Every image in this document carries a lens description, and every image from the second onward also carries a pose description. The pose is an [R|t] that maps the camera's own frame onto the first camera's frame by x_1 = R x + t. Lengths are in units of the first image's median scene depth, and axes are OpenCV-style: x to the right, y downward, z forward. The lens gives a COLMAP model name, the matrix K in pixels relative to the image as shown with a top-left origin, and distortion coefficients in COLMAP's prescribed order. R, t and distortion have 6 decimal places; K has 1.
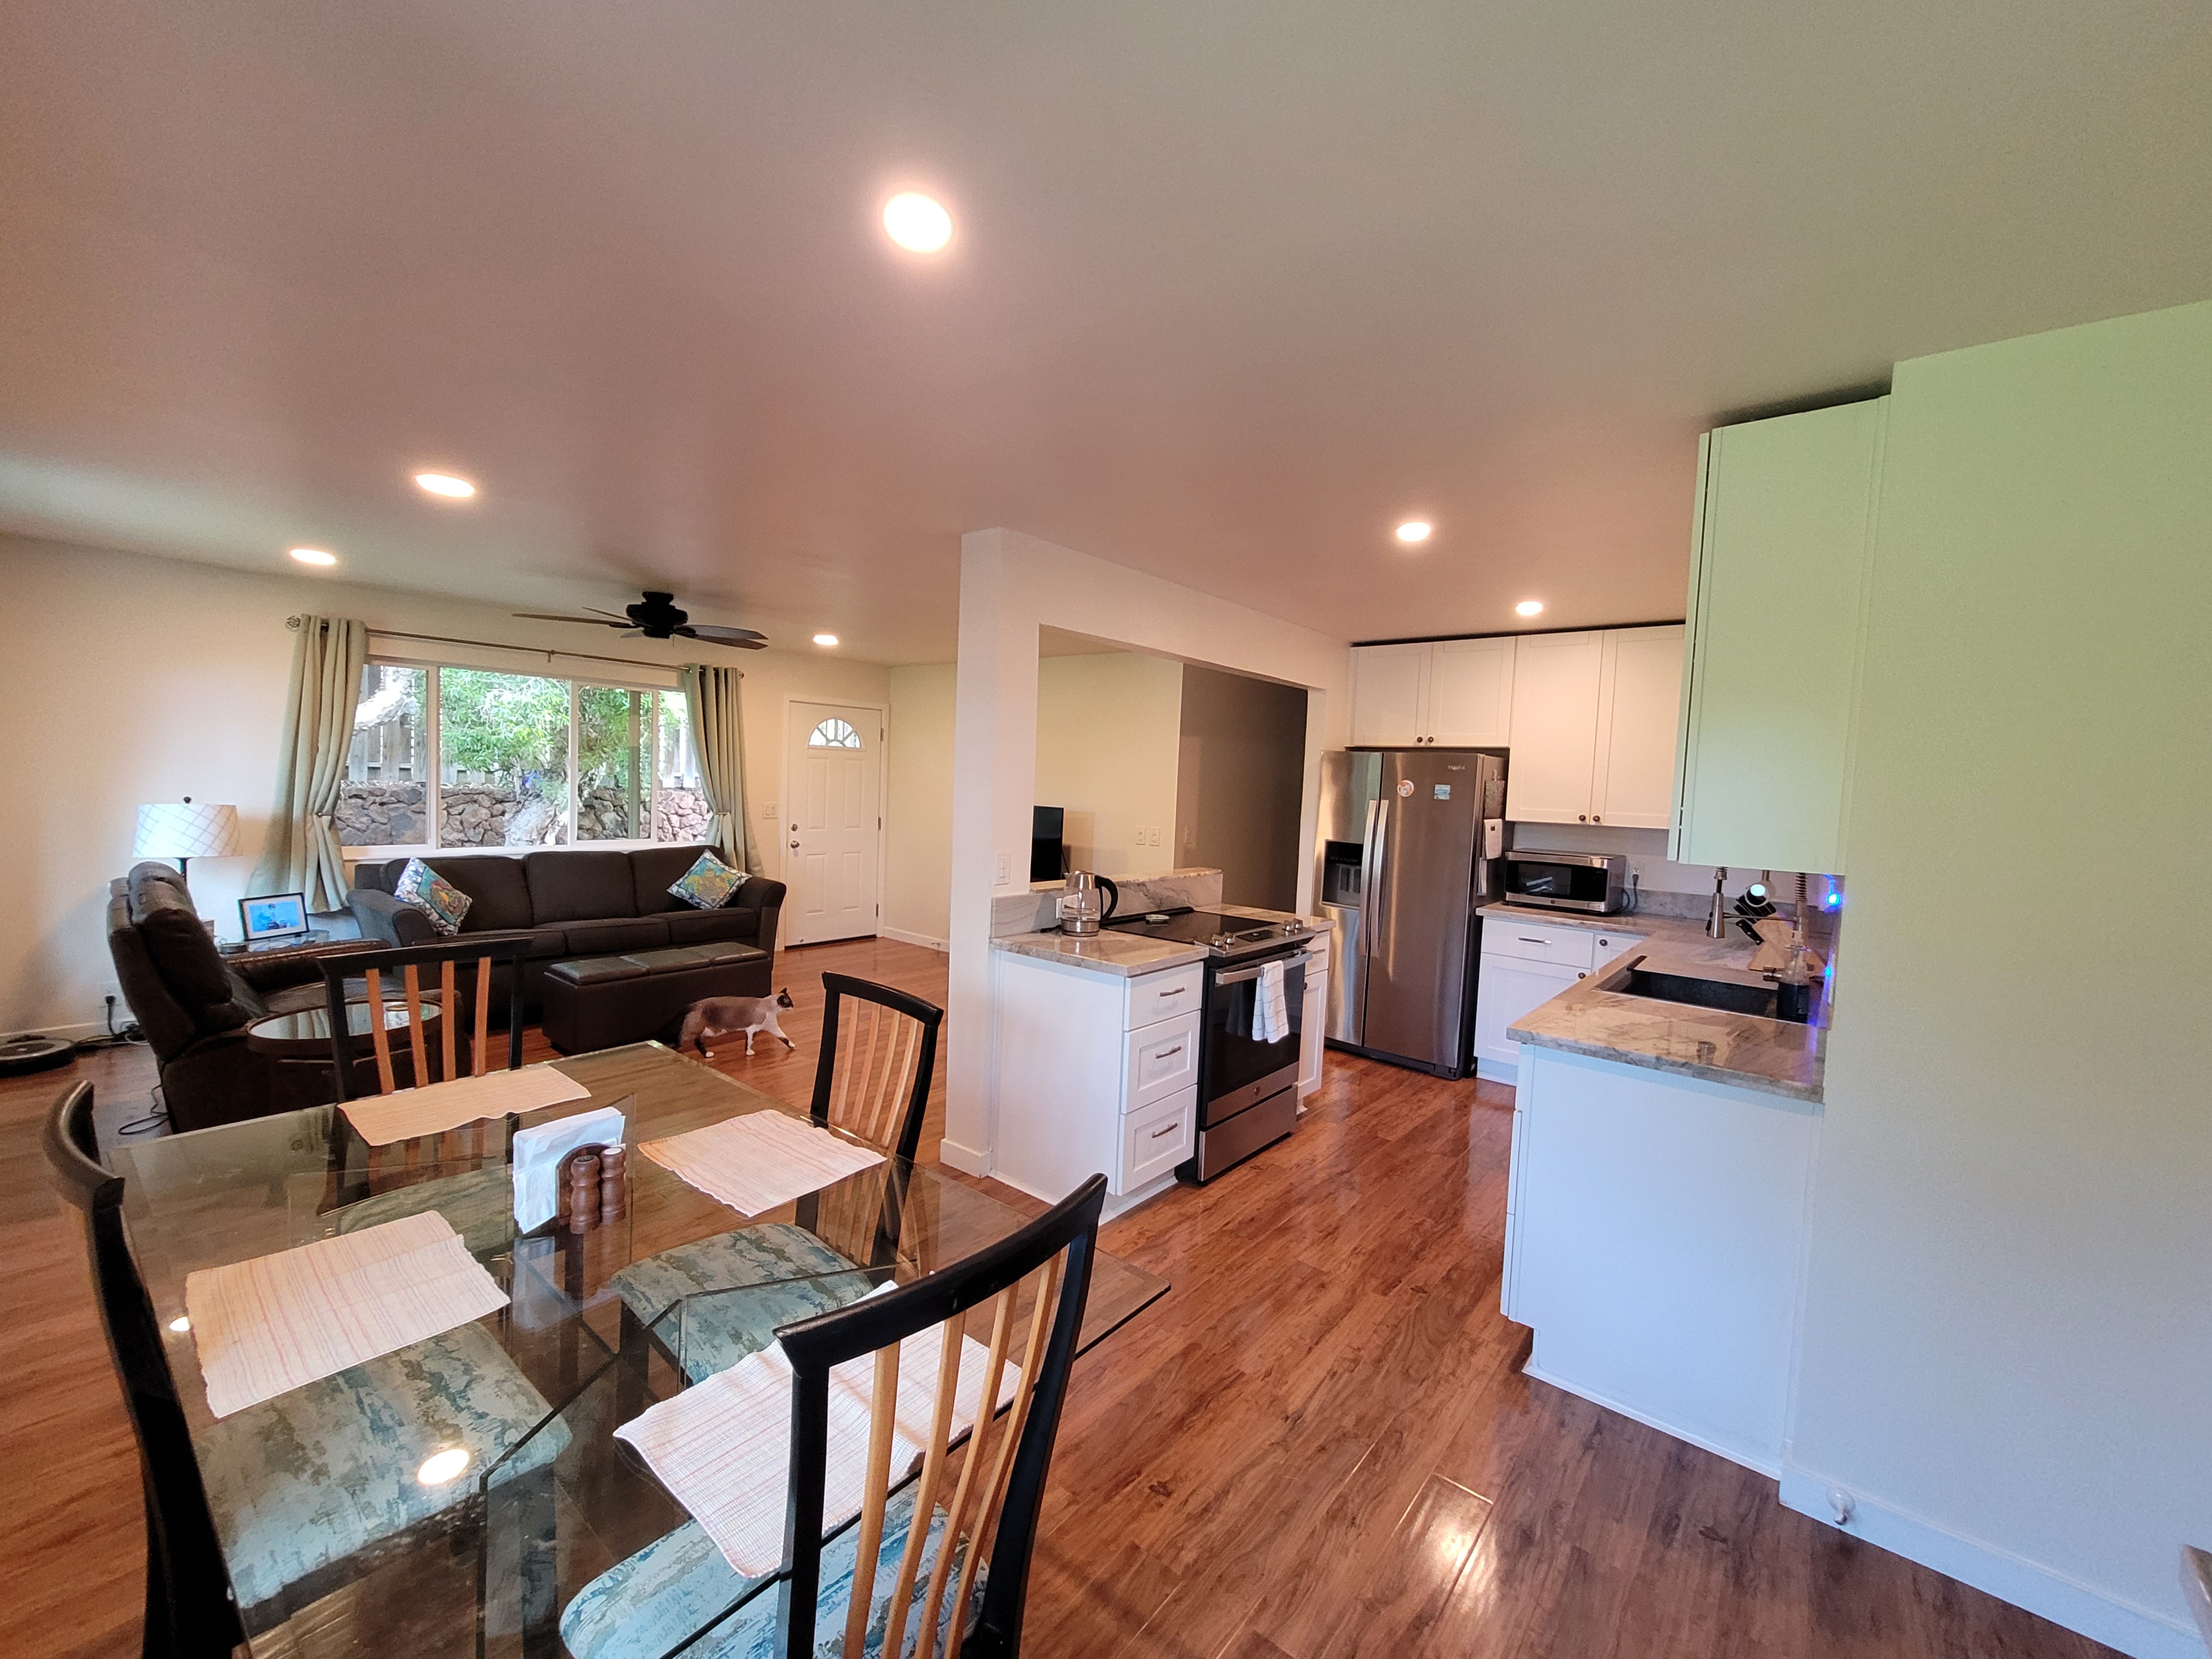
lens RADIAL K [[893.8, 0, 1106.0], [0, 893.8, 829.5], [0, 0, 1]] dist [-0.013190, 0.000164]
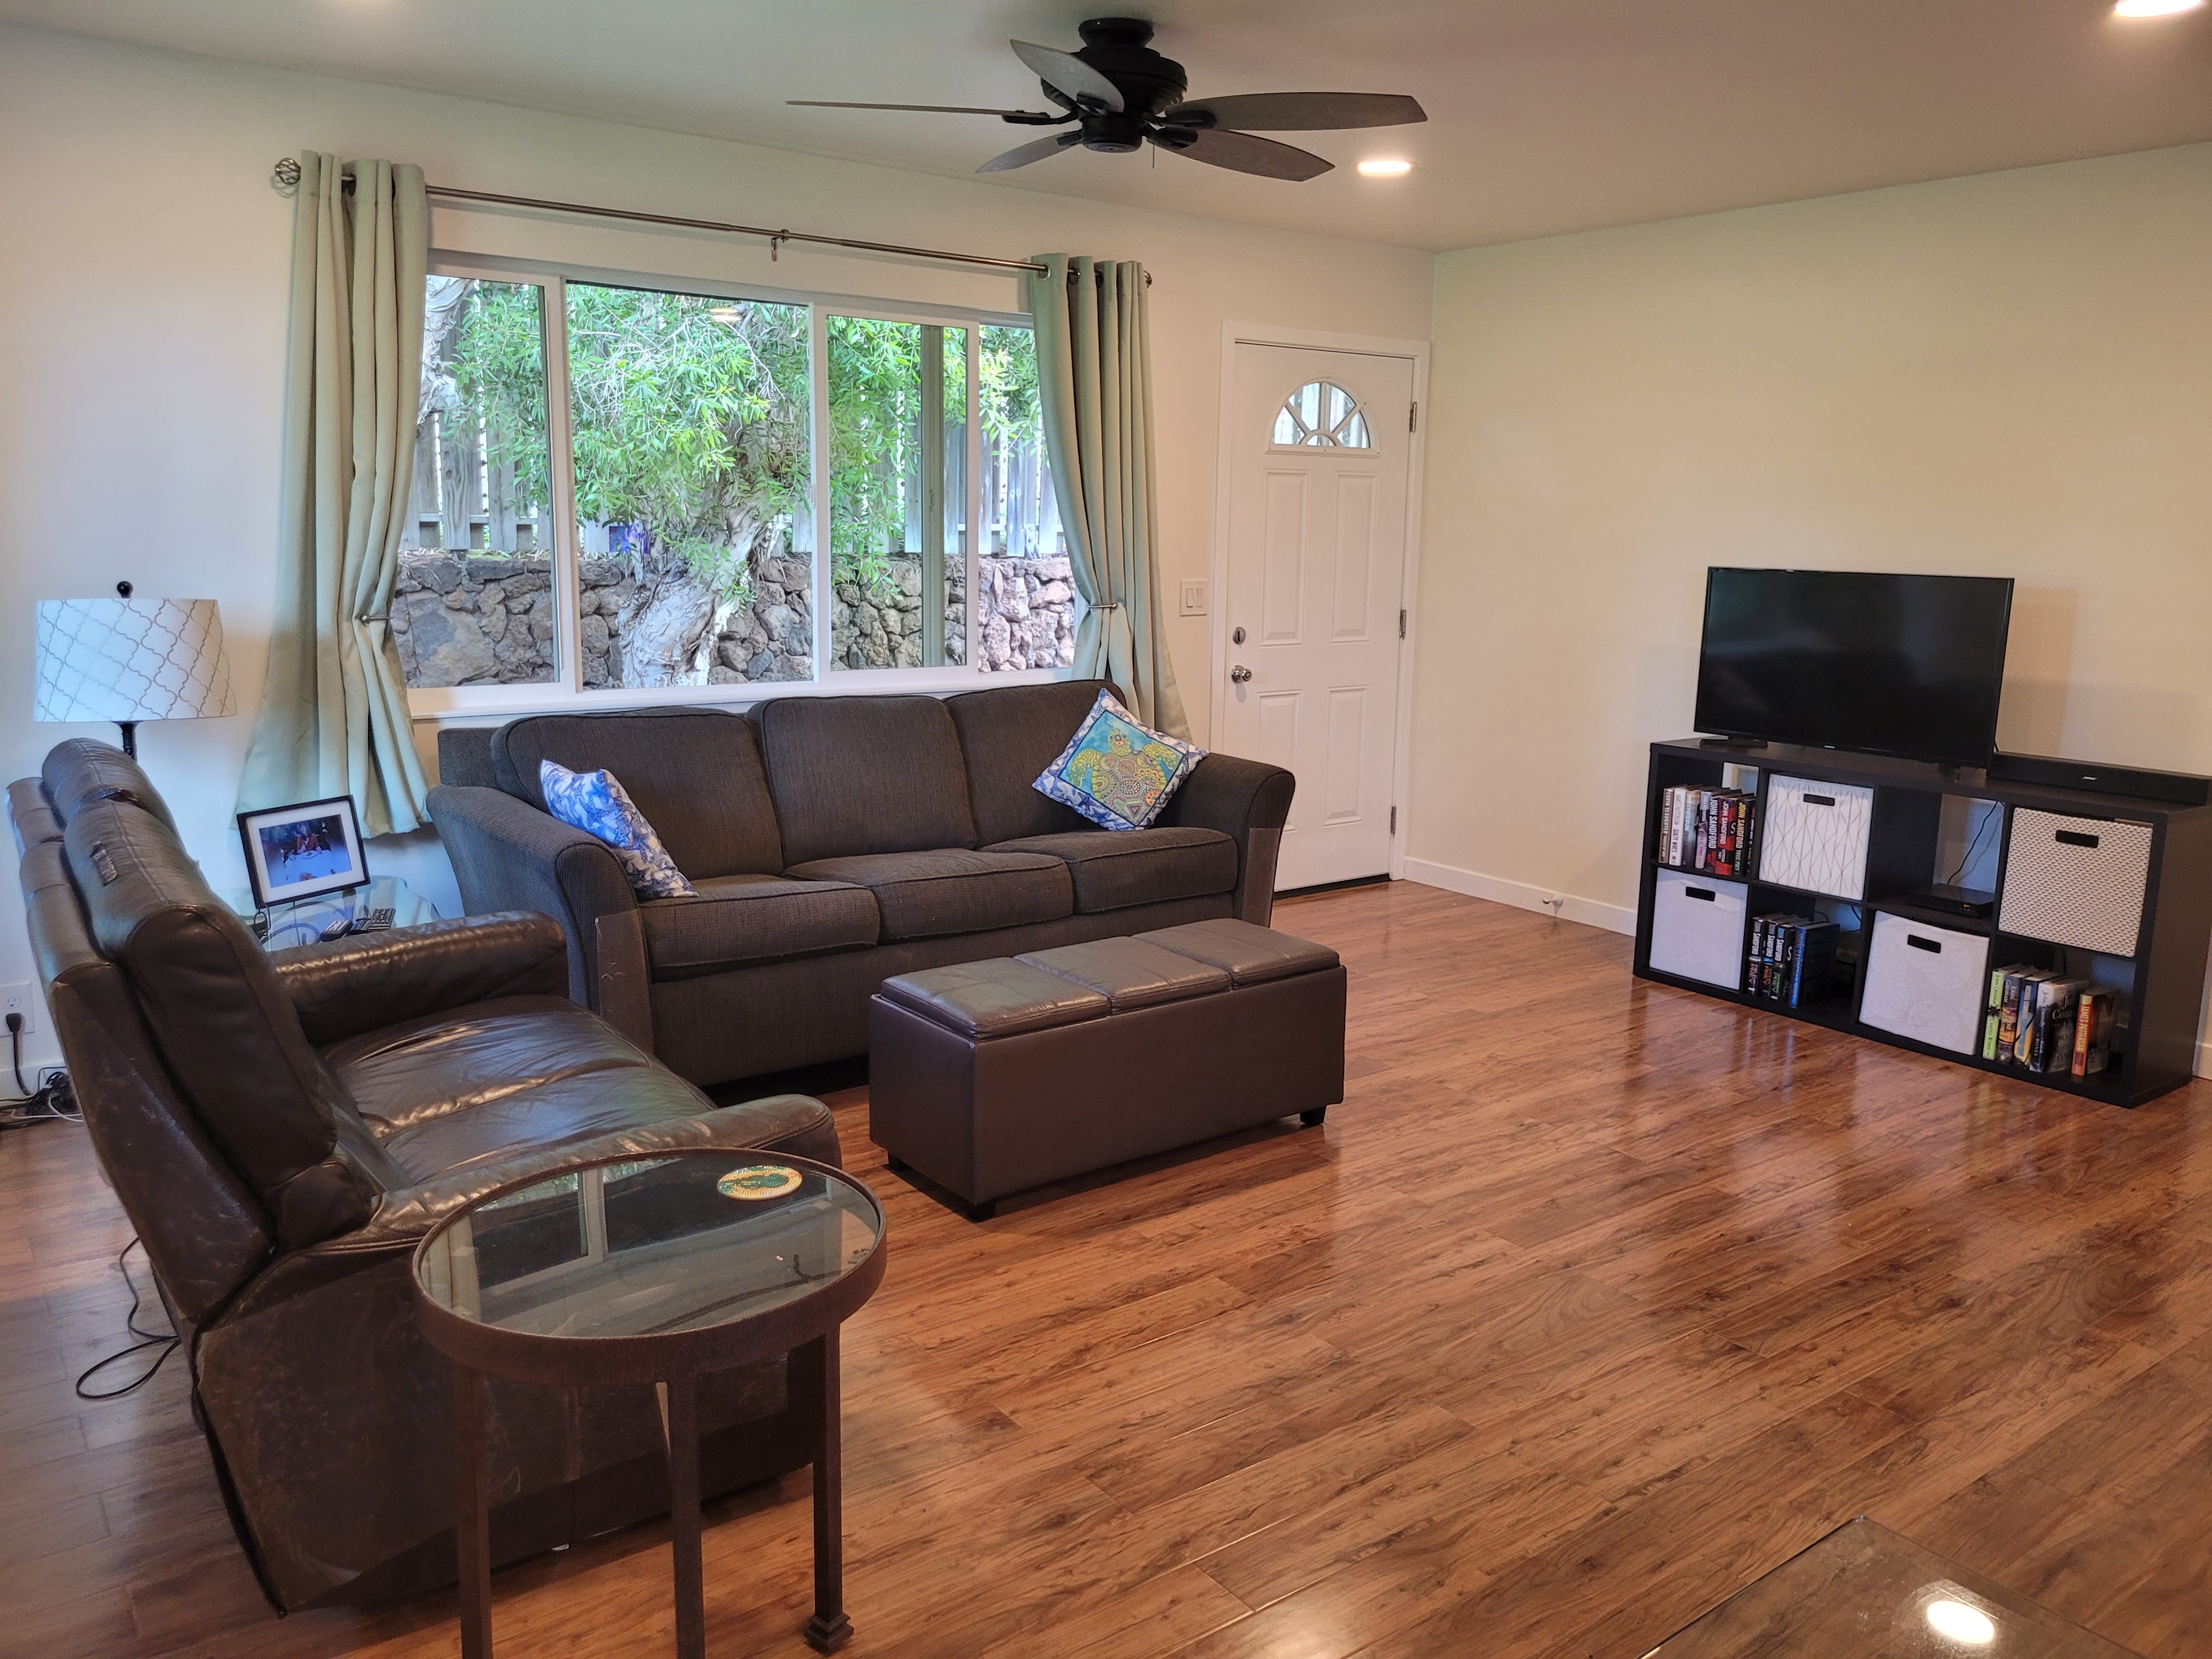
lens RADIAL K [[1709.7, 0, 1106.0], [0, 1709.7, 829.5], [0, 0, 1]] dist [0.024415, -0.000531]
pose [[0.966163, 0.021331, -0.257050, -0.237087], [0.008769, 0.993282, 0.115387, -0.006534], [0.257784, -0.113736, 0.959485, 0.195902]]
